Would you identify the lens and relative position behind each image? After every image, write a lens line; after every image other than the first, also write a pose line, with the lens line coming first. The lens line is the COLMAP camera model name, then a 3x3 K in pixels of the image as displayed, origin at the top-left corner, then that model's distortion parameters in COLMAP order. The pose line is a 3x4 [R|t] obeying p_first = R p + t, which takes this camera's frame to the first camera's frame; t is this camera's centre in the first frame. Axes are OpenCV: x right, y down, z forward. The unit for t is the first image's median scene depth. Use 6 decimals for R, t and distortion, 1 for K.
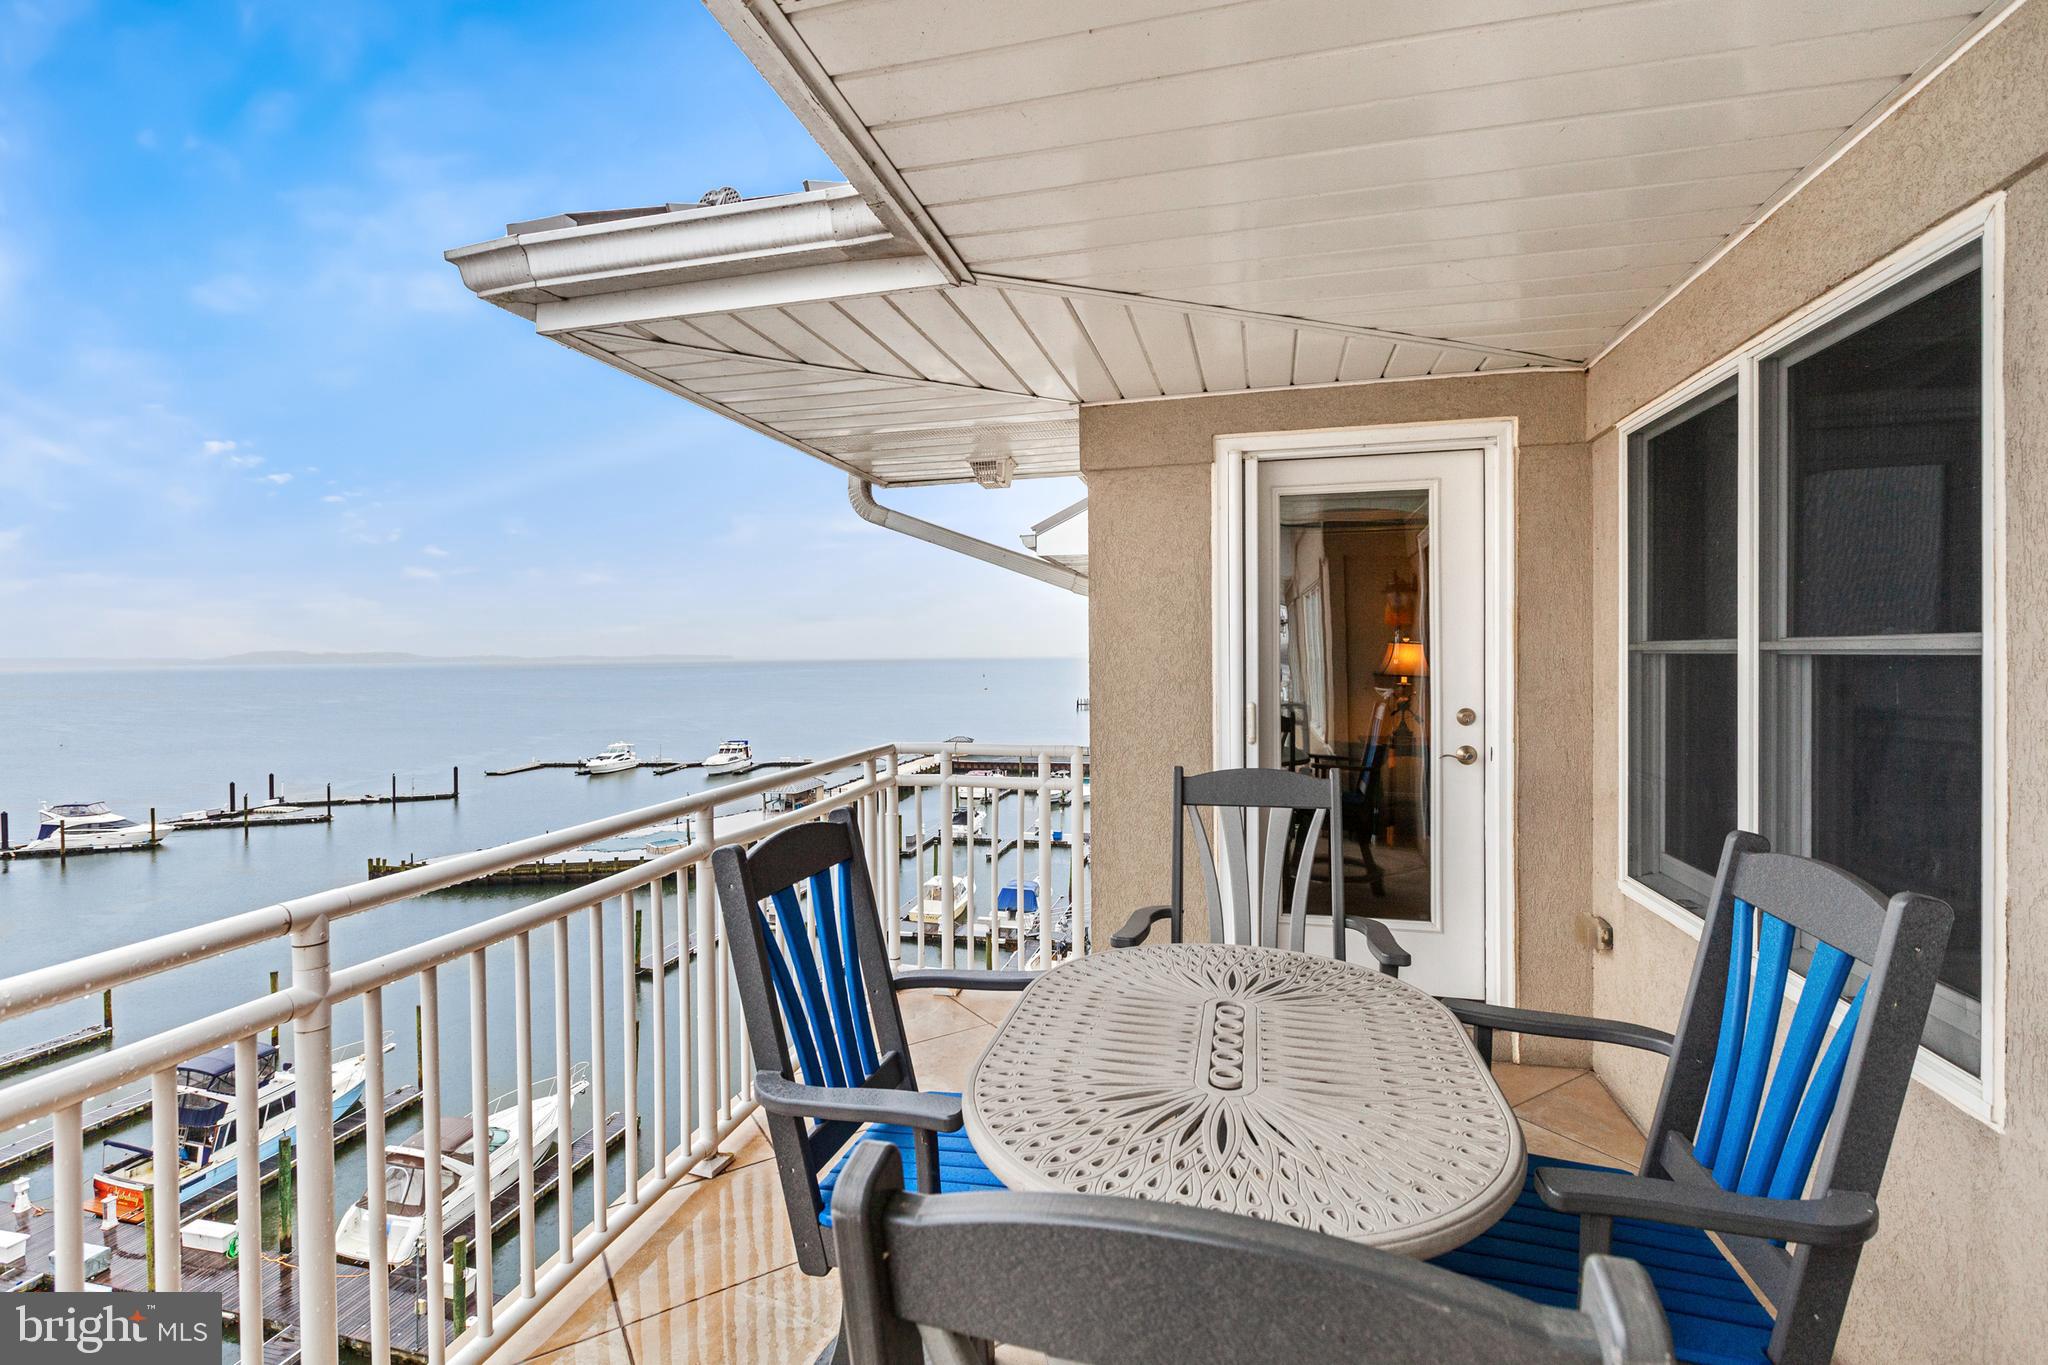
lens RADIAL K [[996.2, 0, 1024.0], [0, 996.2, 682.5], [0, 0, 1]] dist [0.003080, -0.000219]
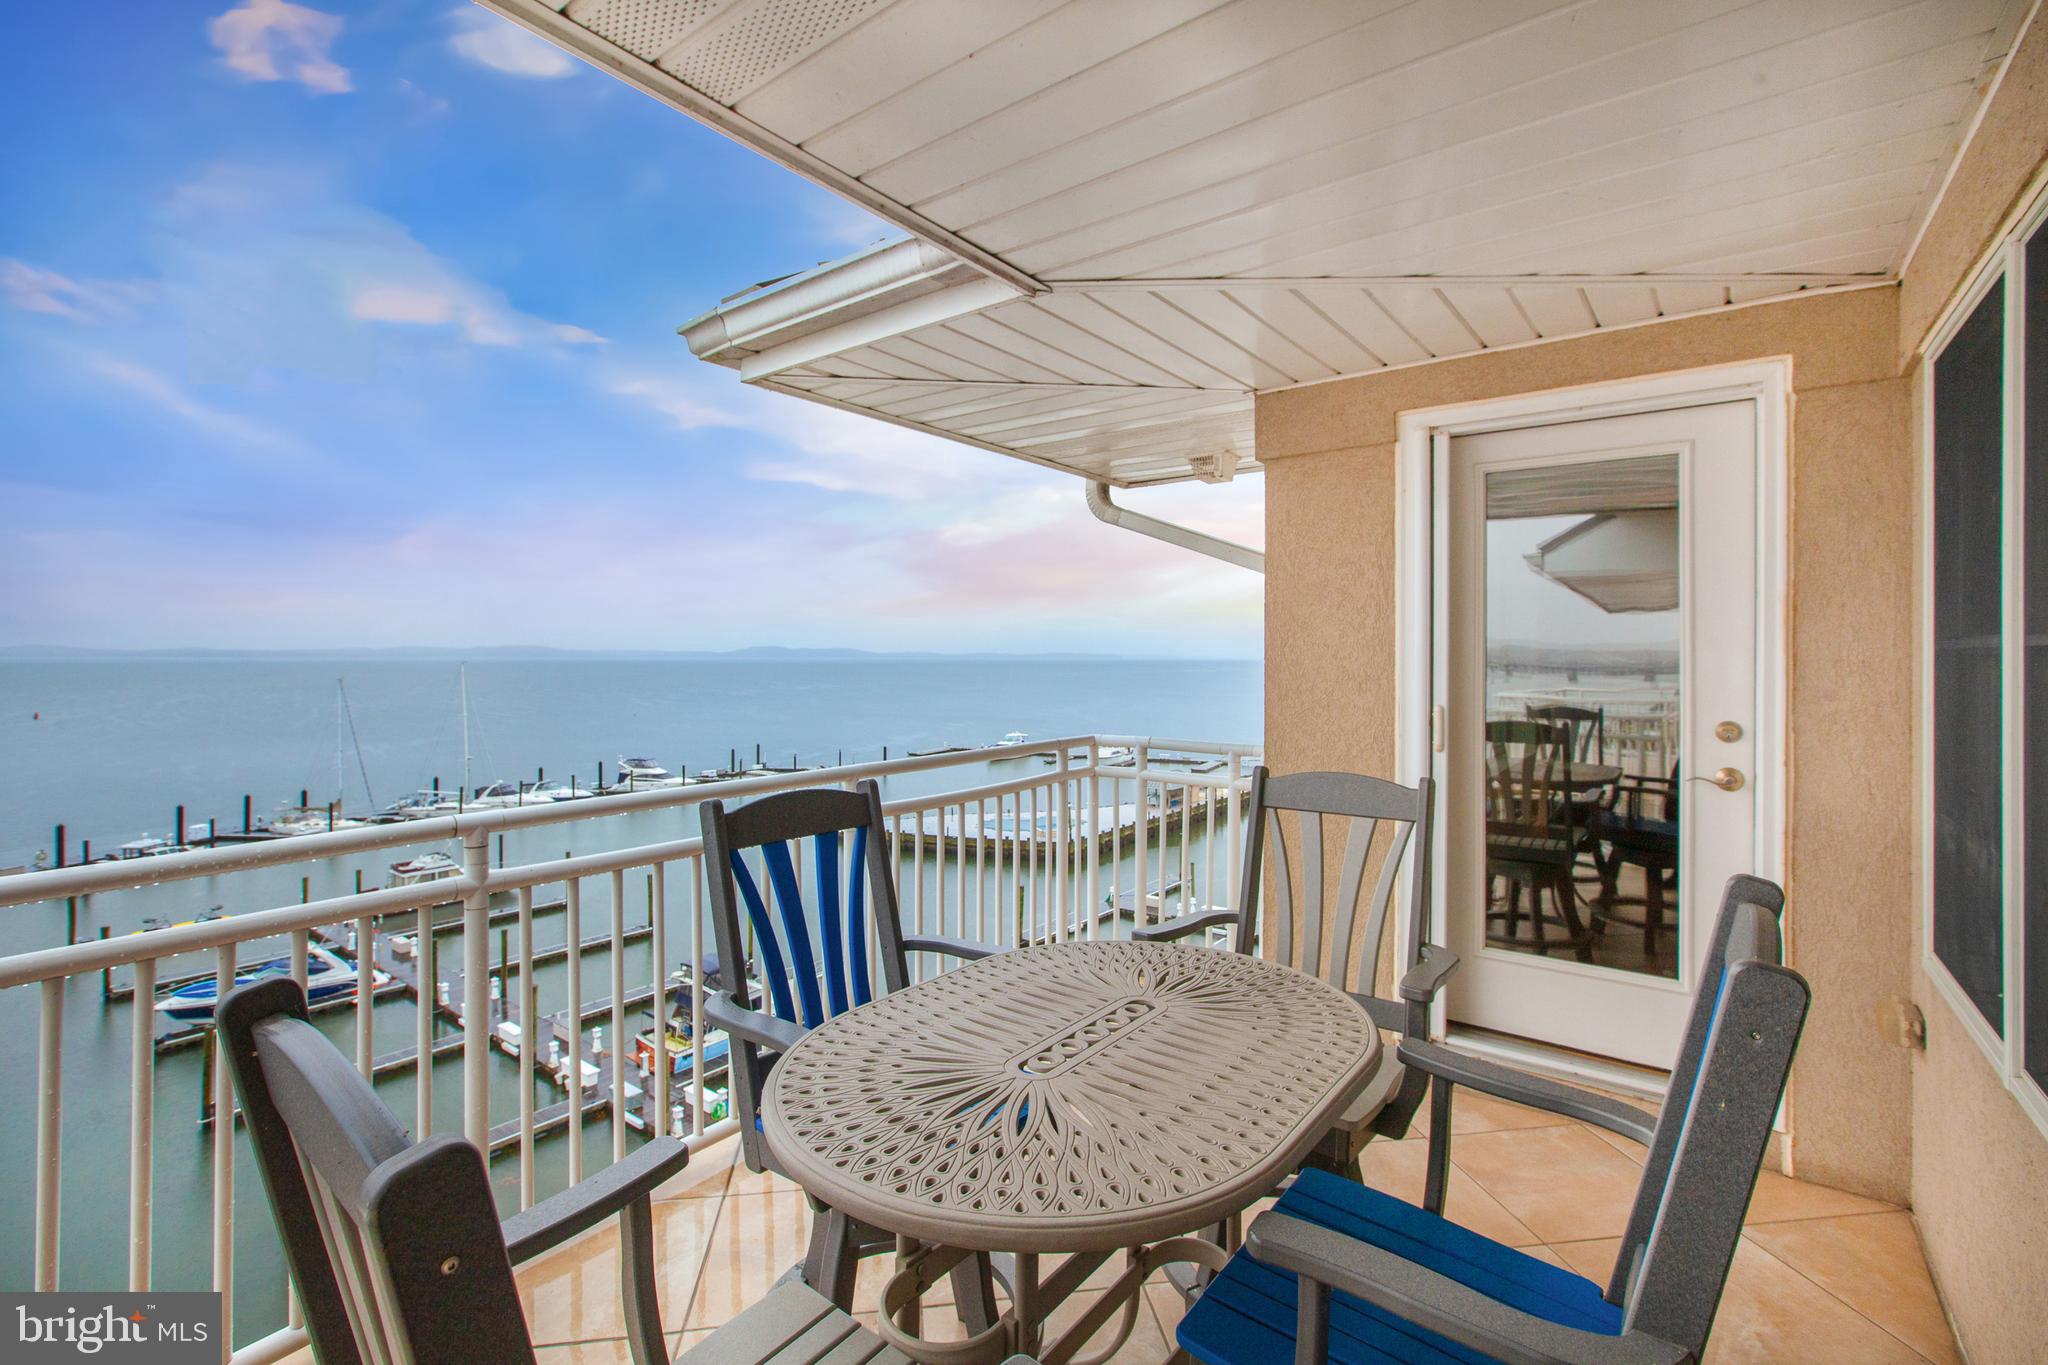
lens RADIAL K [[979.2, 0, 980.0], [0, 979.2, 671.7], [0, 0, 1]] dist [-0.033339, 0.022670]
pose [[0.905756, 0.019368, -0.423356, 0.223057], [-0.023788, 0.999704, -0.005158, 0.004021], [0.423131, 0.014743, 0.905949, 0.032297]]
